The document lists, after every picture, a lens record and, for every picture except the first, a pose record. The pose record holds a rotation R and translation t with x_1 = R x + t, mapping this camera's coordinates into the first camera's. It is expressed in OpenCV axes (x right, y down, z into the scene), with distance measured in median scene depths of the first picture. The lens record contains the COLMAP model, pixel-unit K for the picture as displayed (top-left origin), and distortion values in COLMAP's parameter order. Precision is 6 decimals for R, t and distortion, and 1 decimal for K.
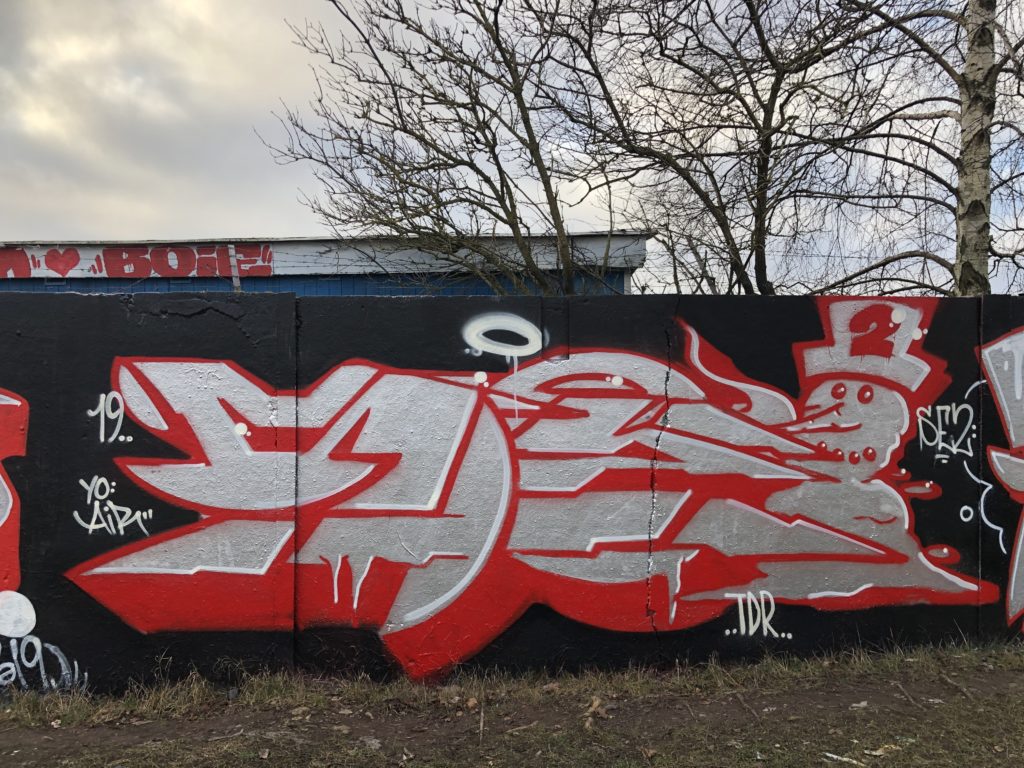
lens RADIAL K [[888.5, 0, 512.7], [0, 888.5, 389.1], [0, 0, 1]] dist [0.006373, -0.012459]
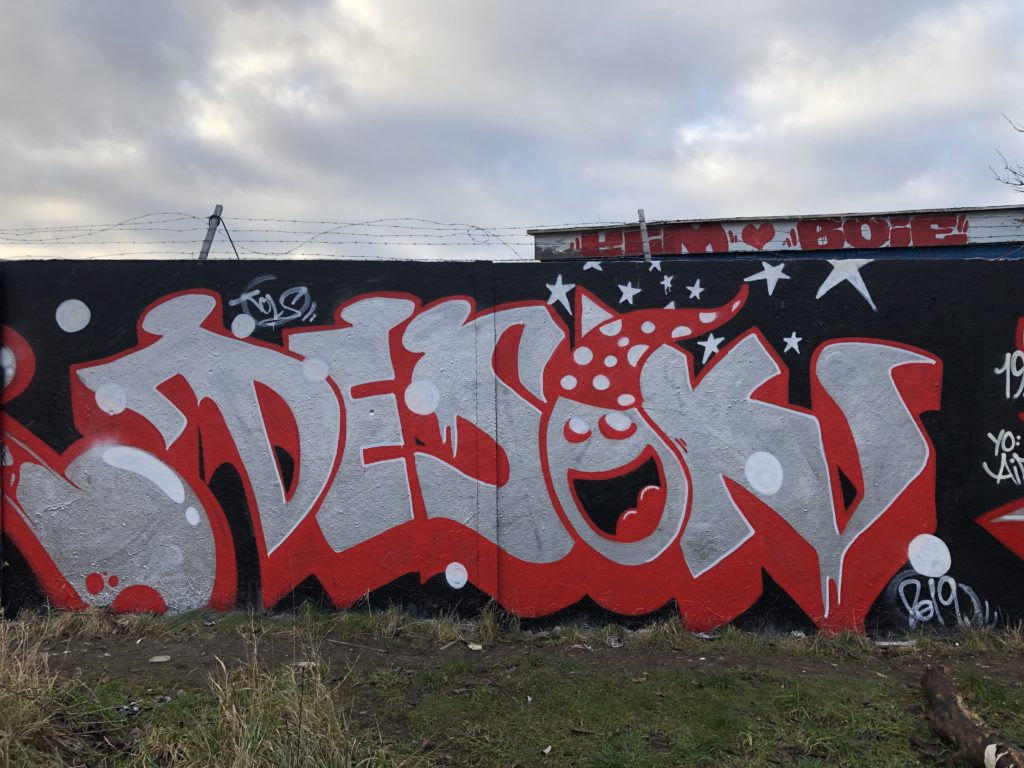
lens RADIAL K [[831.3, 0, 512.4], [0, 831.3, 381.7], [0, 0, 1]] dist [0.000391, 0.001721]
pose [[0.987554, 0.000301, -0.157283, -0.894061], [0.003197, 0.999753, 0.021990, 0.015966], [0.157250, -0.022219, 0.987309, -0.078703]]
